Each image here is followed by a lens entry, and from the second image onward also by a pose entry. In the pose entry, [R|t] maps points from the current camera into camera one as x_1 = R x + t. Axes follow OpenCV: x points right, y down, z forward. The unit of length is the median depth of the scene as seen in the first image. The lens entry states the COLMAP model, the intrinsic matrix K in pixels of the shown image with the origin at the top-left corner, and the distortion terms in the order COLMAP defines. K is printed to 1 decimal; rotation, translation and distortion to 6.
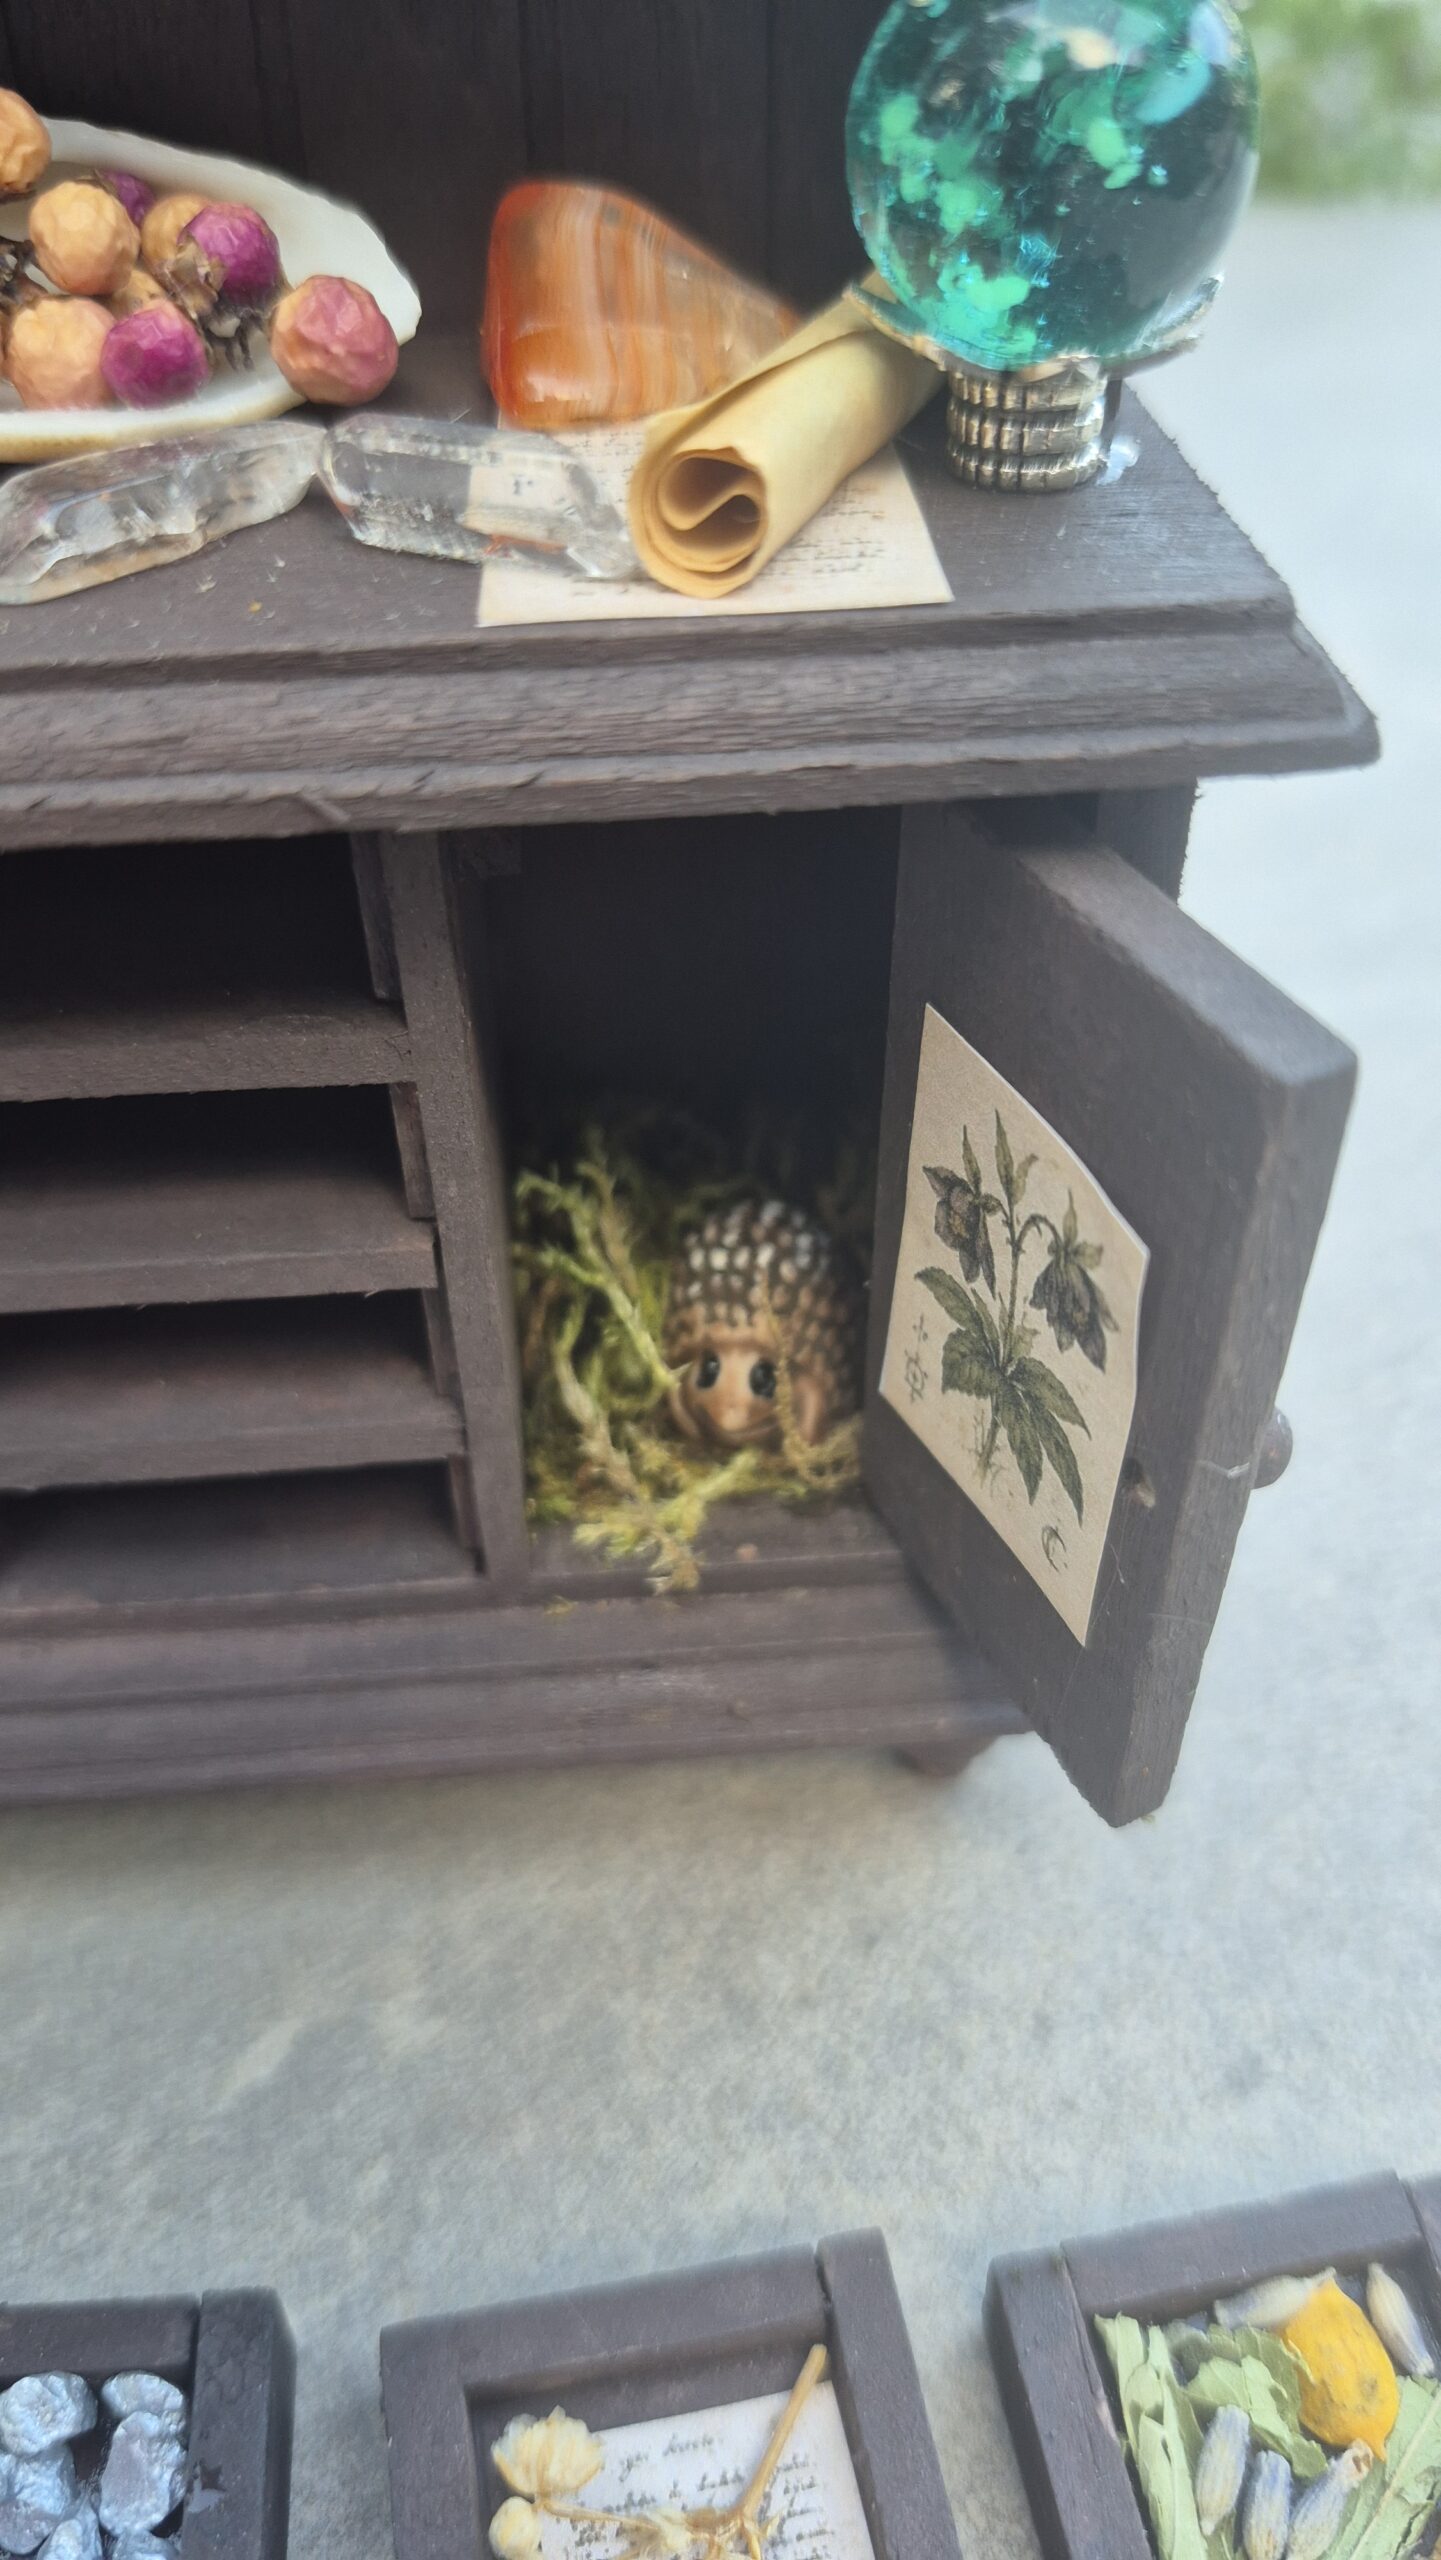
lens RADIAL K [[1964.9, 0, 689.1], [0, 1964.9, 1280.6], [0, 0, 1]] dist [0.007774, -0.127463]
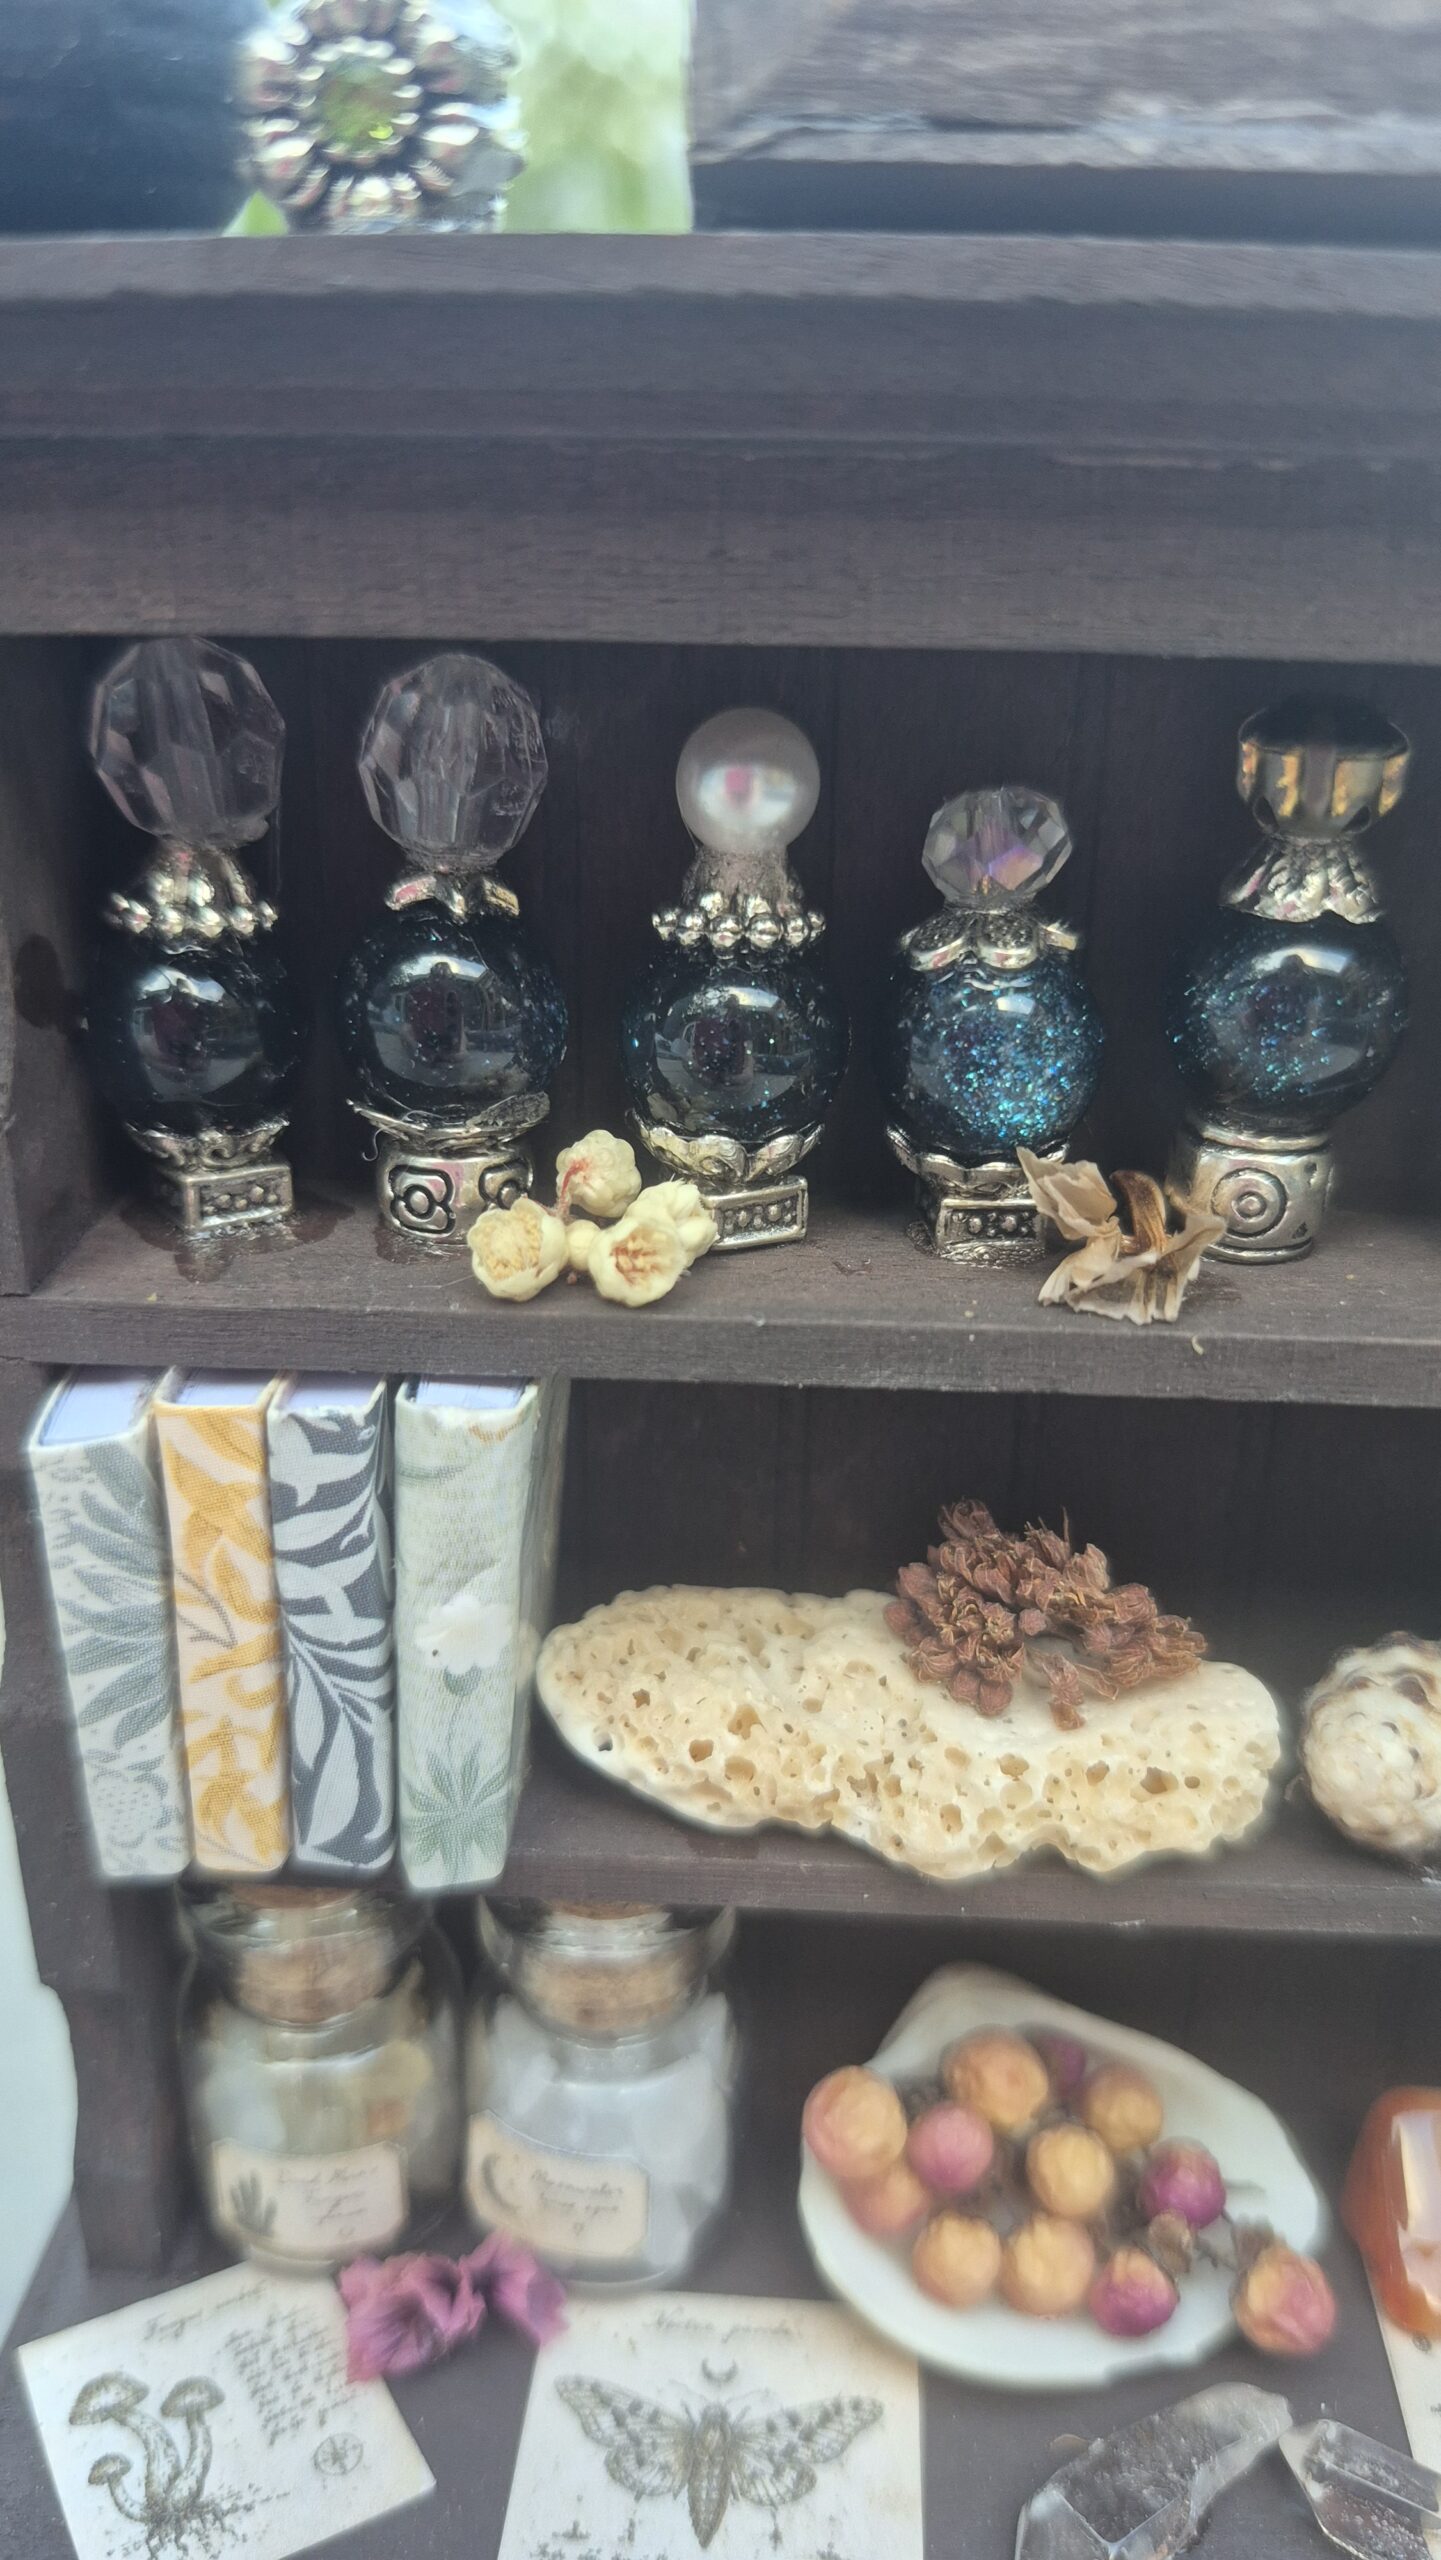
lens RADIAL K [[1964.9, 0, 712.9], [0, 1964.9, 1282.3], [0, 0, 1]] dist [0.007774, -0.127463]
pose [[0.991332, 0.078219, -0.105555, -0.380575], [-0.108271, 0.941491, -0.319175, -0.547625], [0.074414, 0.327837, 0.941799, -0.295570]]
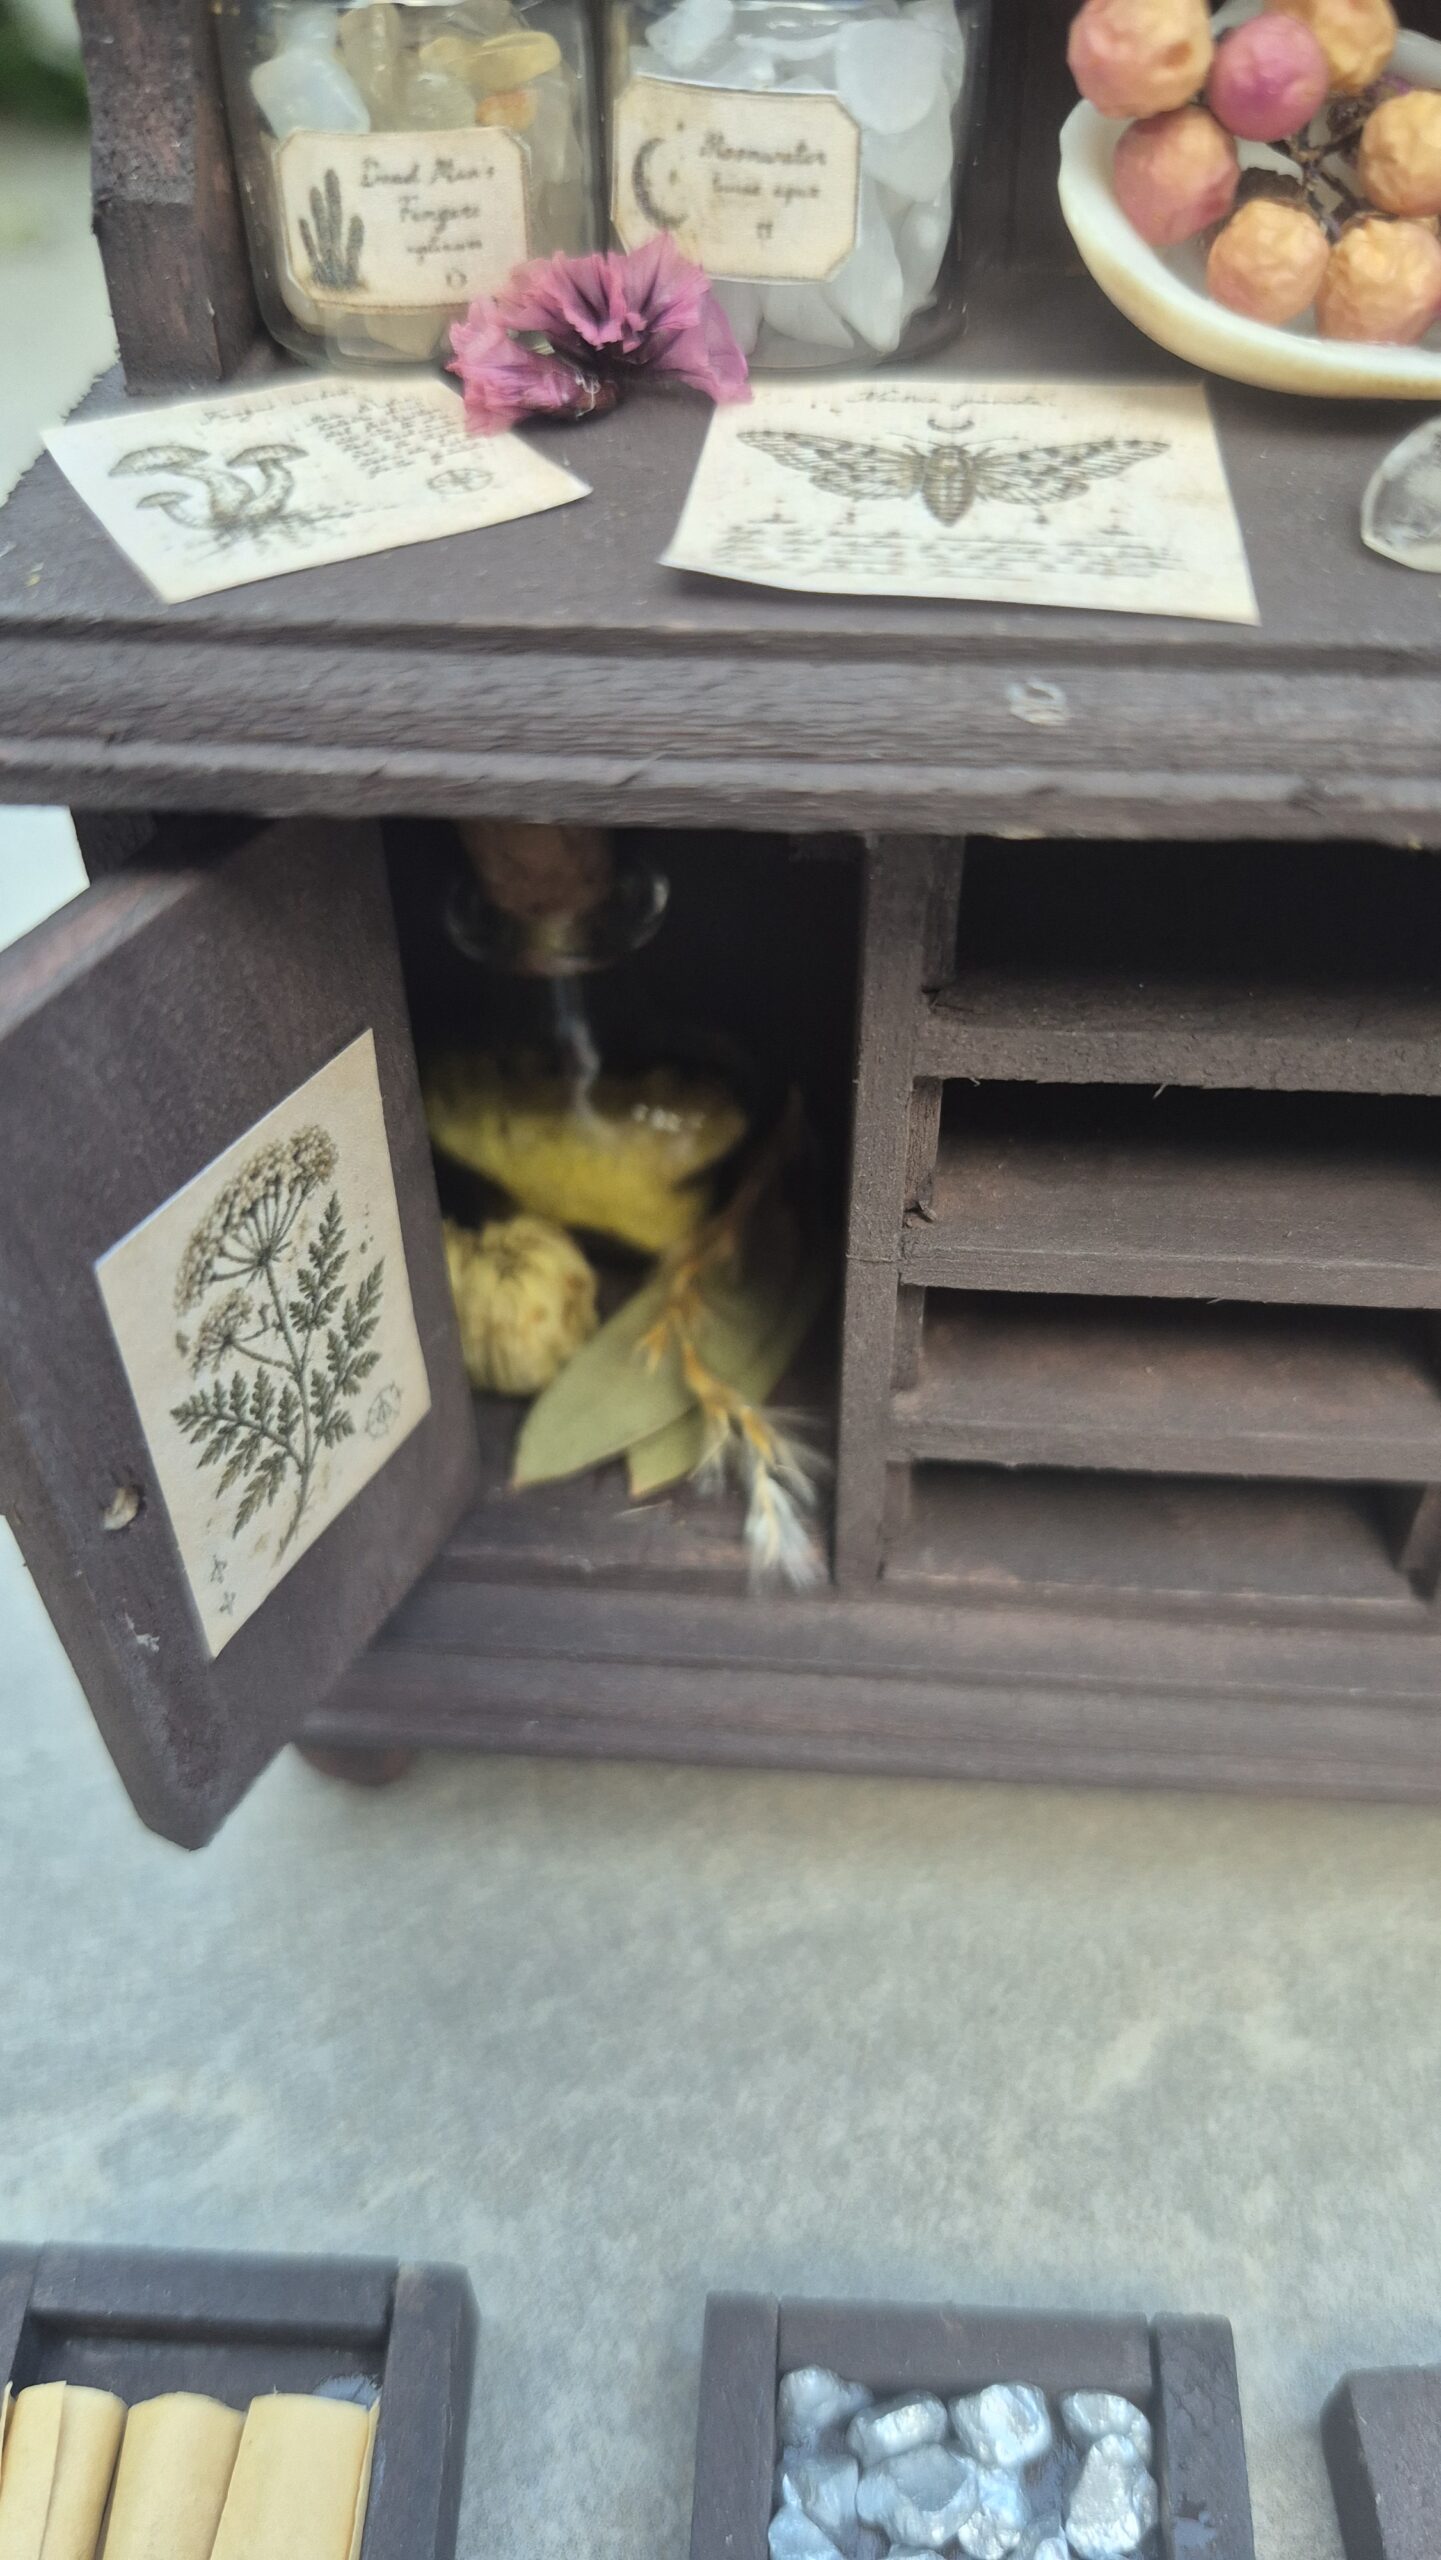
lens RADIAL K [[1964.9, 0, 732.3], [0, 1964.9, 1284.0], [0, 0, 1]] dist [0.007774, -0.127463]
pose [[0.989667, 0.105881, -0.096690, -0.414092], [-0.099952, 0.992916, 0.064245, -0.032352], [0.102807, -0.053916, 0.993239, 0.038995]]
